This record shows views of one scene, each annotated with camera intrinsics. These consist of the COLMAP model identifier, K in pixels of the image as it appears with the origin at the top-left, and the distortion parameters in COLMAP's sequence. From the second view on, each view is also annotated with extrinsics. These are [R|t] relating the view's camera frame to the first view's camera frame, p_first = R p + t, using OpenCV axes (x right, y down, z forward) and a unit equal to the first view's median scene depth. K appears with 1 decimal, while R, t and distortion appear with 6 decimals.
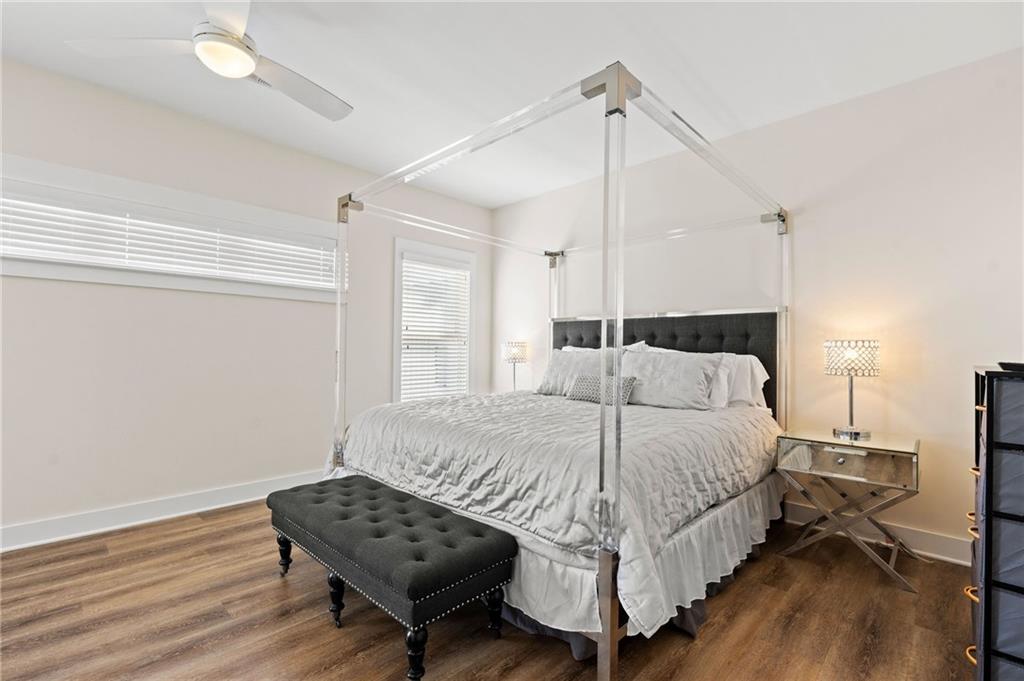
lens RADIAL K [[464.4, 0, 512.0], [0, 464.4, 340.5], [0, 0, 1]] dist [0.014801, -0.000726]
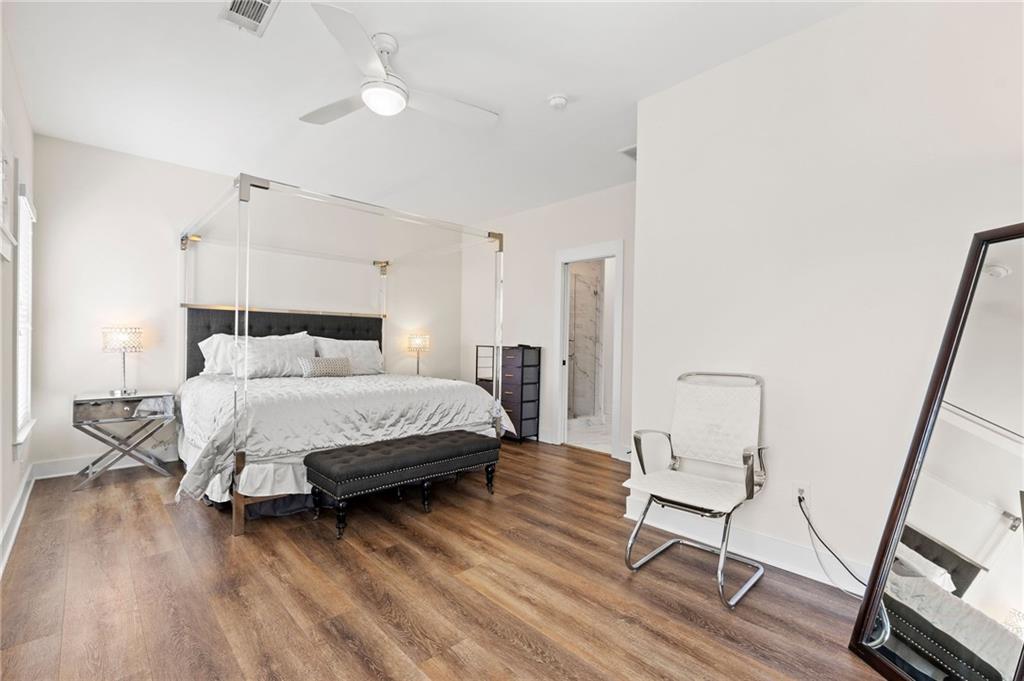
lens RADIAL K [[453.5, 0, 516.6], [0, 453.5, 343.3], [0, 0, 1]] dist [-0.001735, -0.000167]
pose [[0.045608, -0.010361, 0.998906, -1.218431], [-0.027778, 0.999546, 0.011636, 0.003795], [-0.998573, -0.028278, 0.045299, 0.420253]]
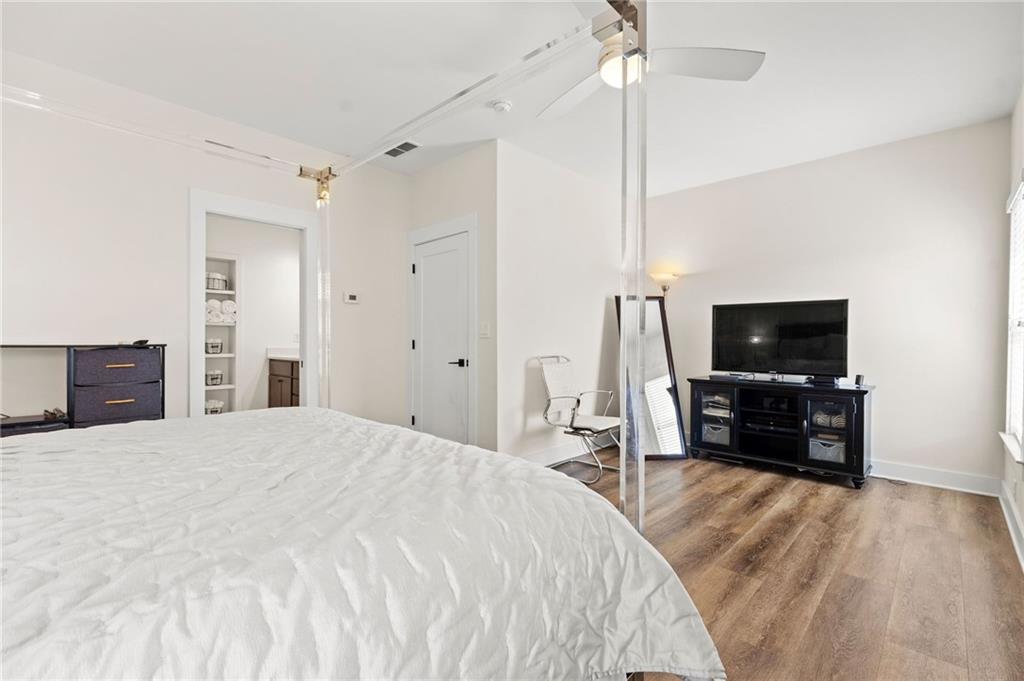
lens RADIAL K [[464.4, 0, 512.0], [0, 464.4, 340.5], [0, 0, 1]] dist [0.014801, -0.000726]
pose [[-0.999850, -0.012041, -0.012419, -0.248760], [-0.011998, 0.999922, -0.003572, 0.020409], [0.012461, -0.003422, -0.999916, 1.435445]]
